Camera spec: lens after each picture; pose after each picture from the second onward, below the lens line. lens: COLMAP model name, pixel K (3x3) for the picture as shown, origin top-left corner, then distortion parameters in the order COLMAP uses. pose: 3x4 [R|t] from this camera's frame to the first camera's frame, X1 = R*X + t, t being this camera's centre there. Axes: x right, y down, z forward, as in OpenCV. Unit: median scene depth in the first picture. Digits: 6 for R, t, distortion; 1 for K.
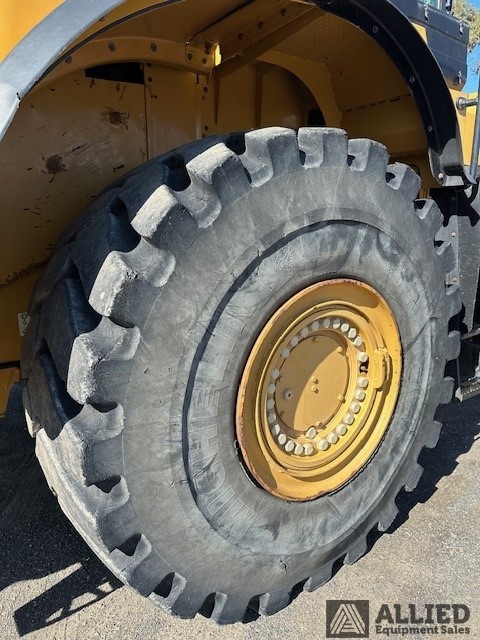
lens RADIAL K [[446.6, 0, 244.8], [0, 446.6, 322.7], [0, 0, 1]] dist [0.005278, -0.002352]
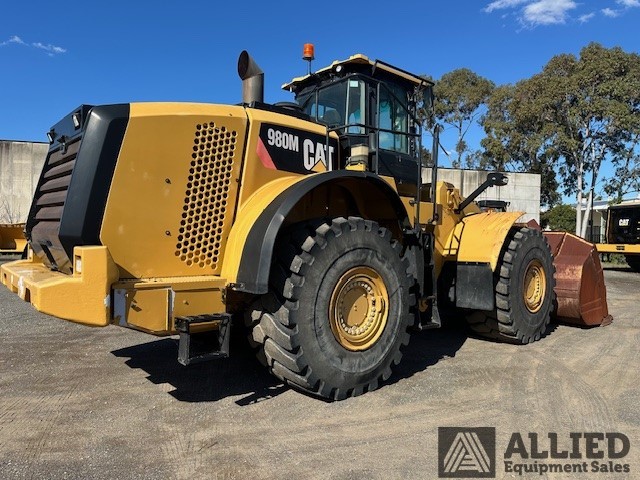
lens RADIAL K [[446.6, 0, 320.0], [0, 446.6, 240.0], [0, 0, 1]] dist [0.005278, -0.002352]
pose [[0.995639, 0.022596, 0.090510, -0.351579], [-0.001372, 0.973664, -0.227984, 0.414687], [-0.093278, 0.226866, 0.969449, -1.924446]]
